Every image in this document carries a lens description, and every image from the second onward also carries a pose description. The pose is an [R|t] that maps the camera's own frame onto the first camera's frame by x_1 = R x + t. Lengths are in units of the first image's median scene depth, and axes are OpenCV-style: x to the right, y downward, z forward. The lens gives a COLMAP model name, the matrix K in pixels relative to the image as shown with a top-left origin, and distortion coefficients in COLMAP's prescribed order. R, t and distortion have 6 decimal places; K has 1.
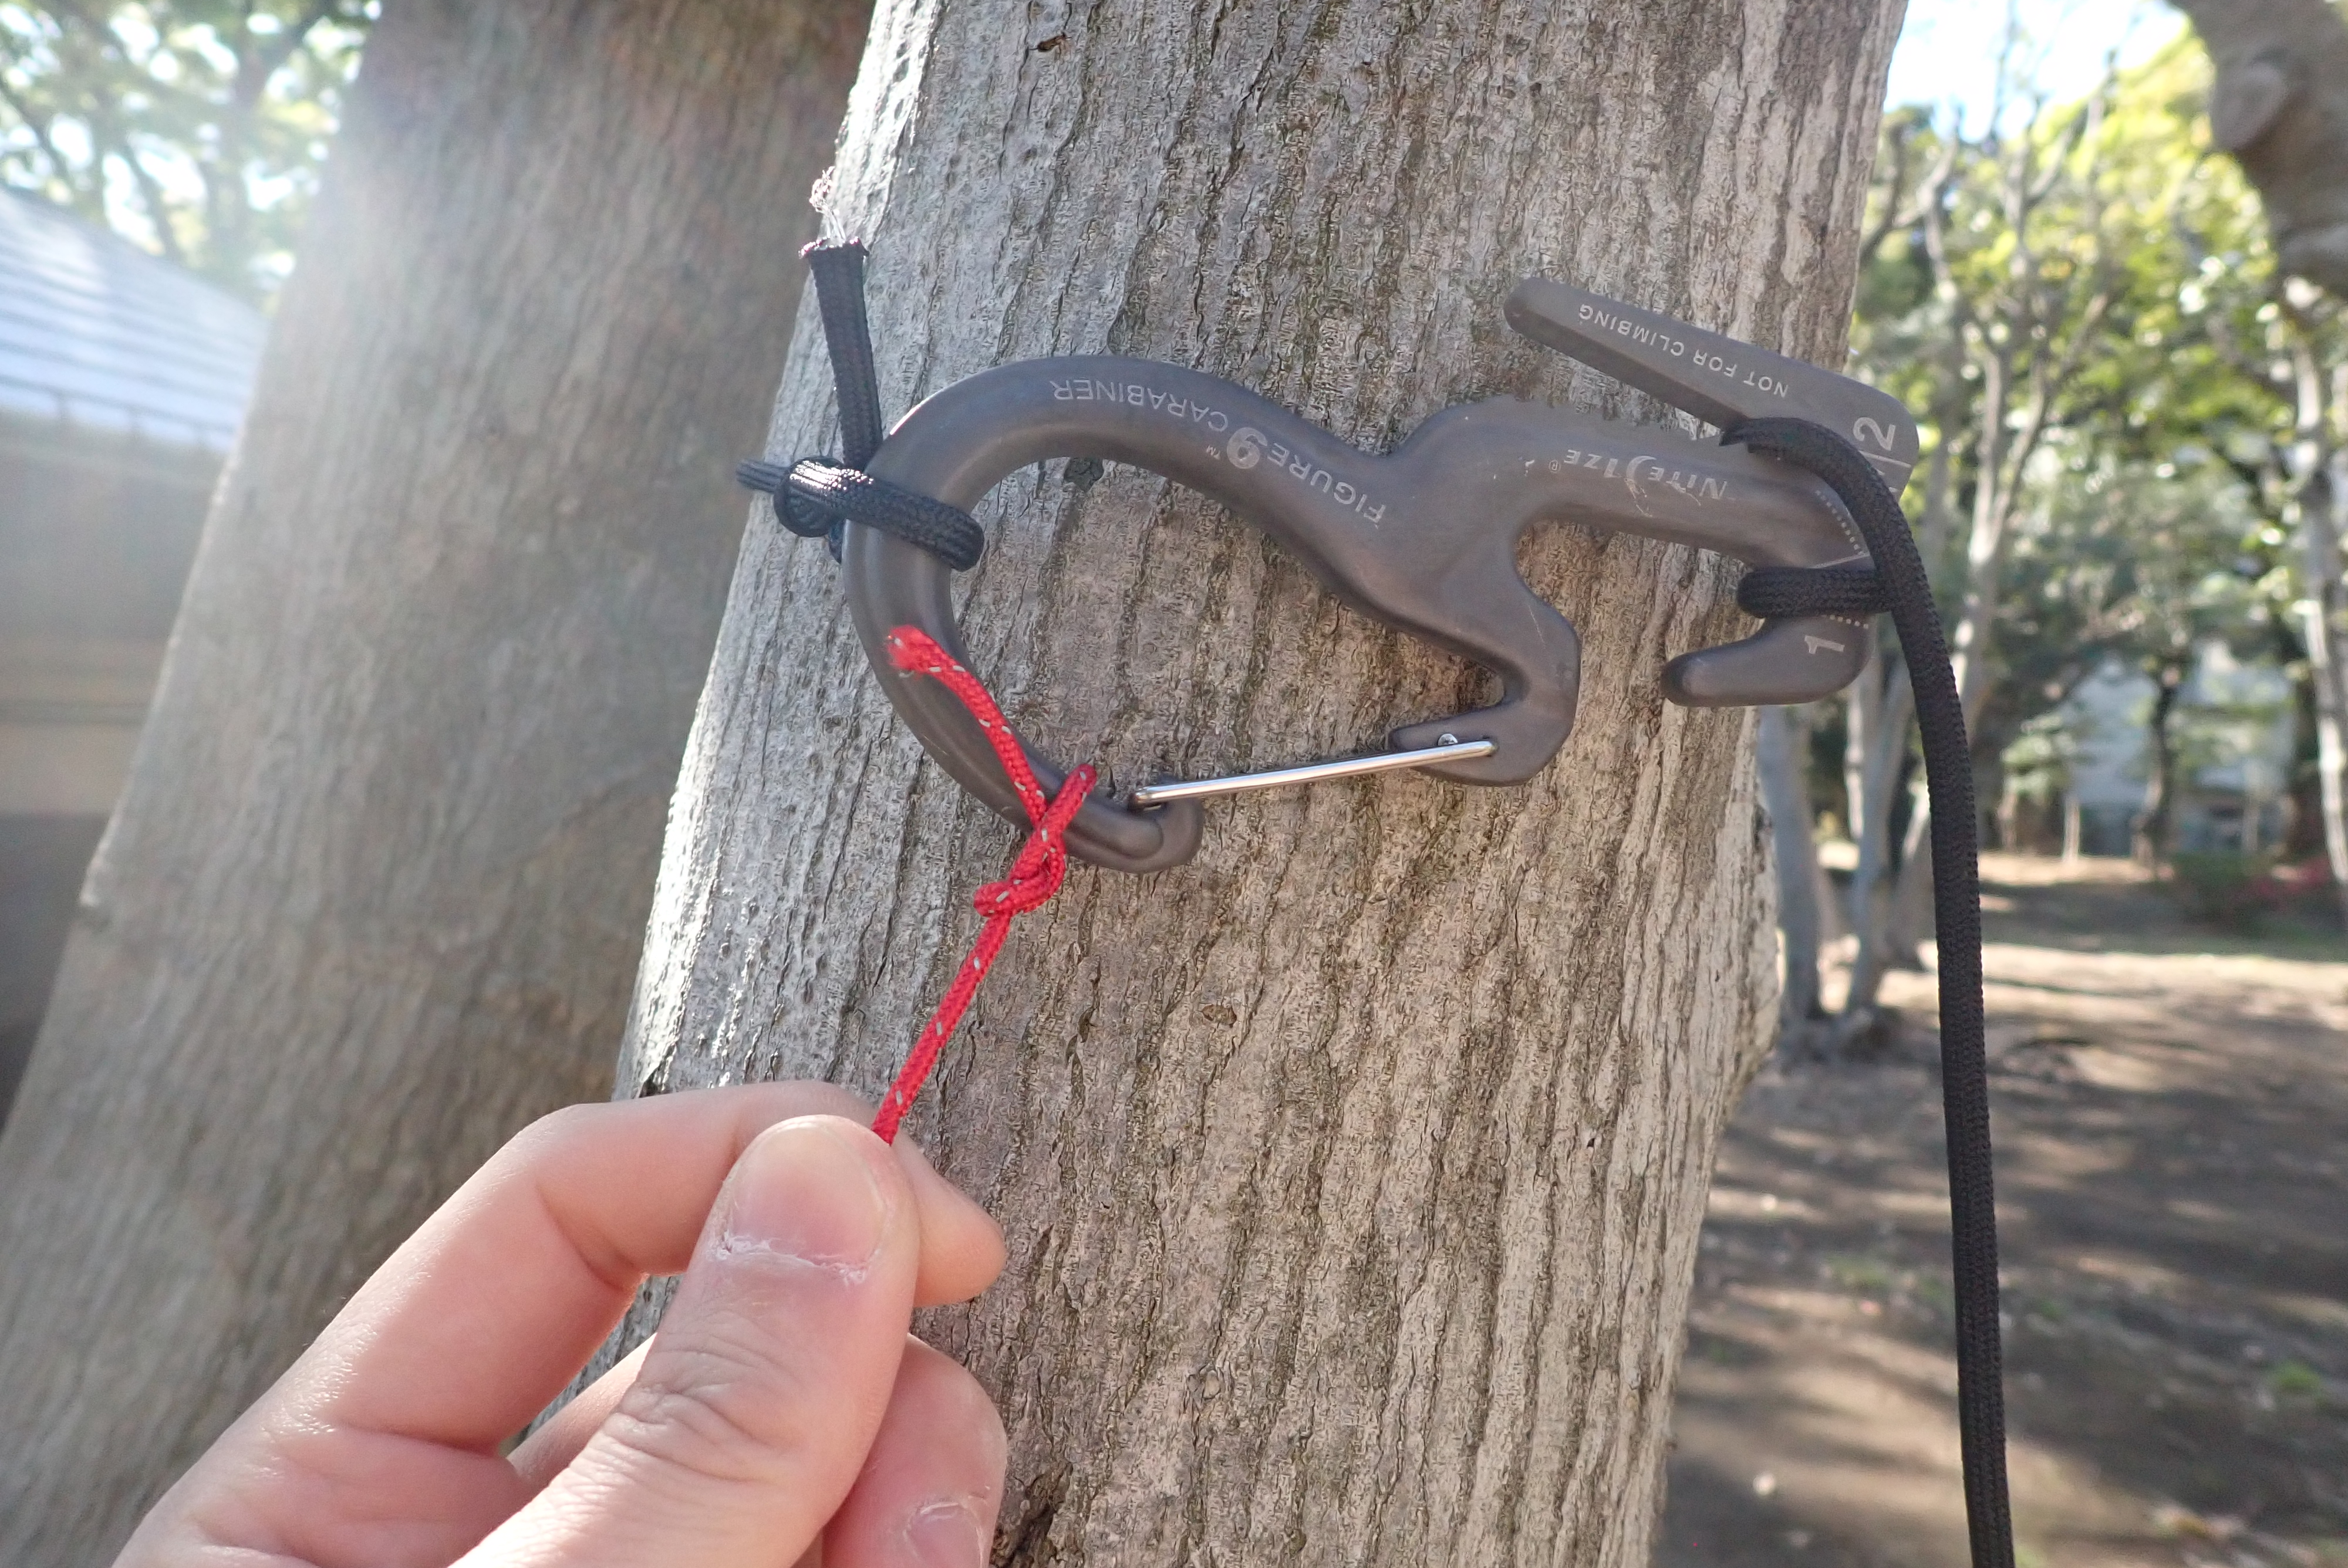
lens RADIAL K [[1743.0, 0, 1169.5], [0, 1743.0, 784.4], [0, 0, 1]] dist [0.007344, -0.009793]
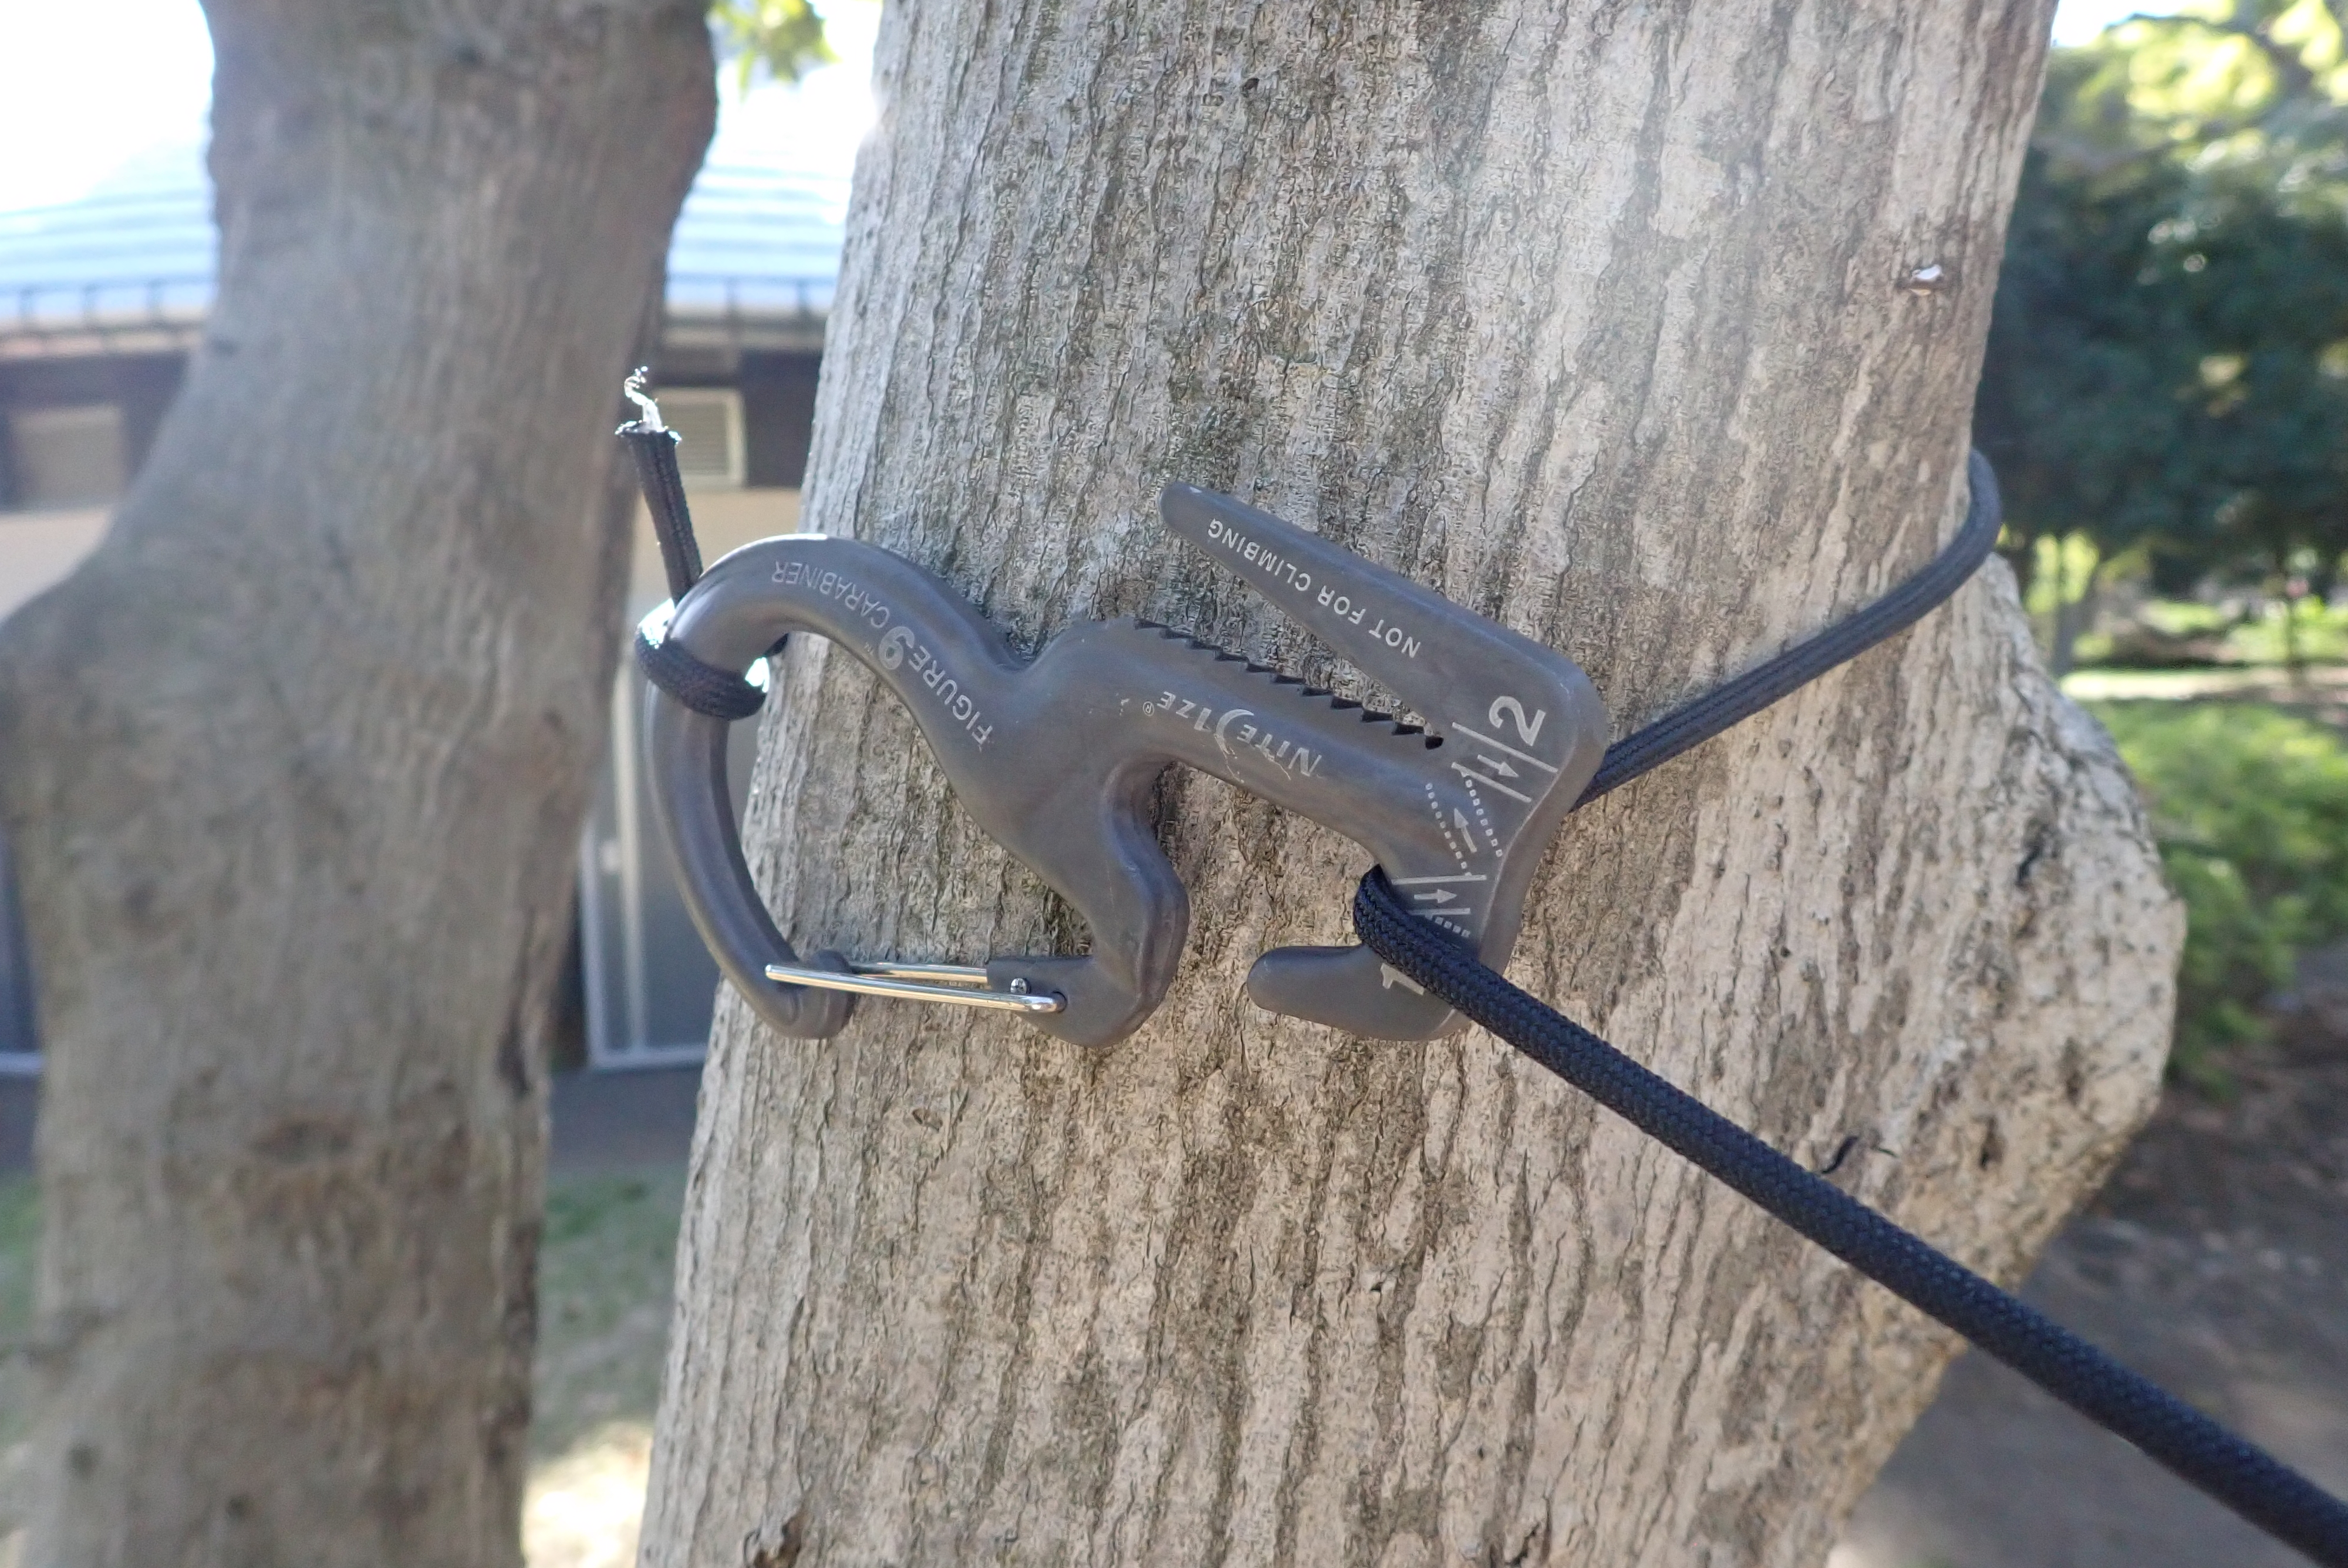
lens RADIAL K [[1743.0, 0, 1165.1], [0, 1743.0, 783.2], [0, 0, 1]] dist [0.007344, -0.009793]
pose [[0.847393, 0.014972, -0.530756, 0.645975], [0.037454, 0.995427, 0.087878, -0.137726], [0.529644, -0.094346, 0.842957, 0.228265]]
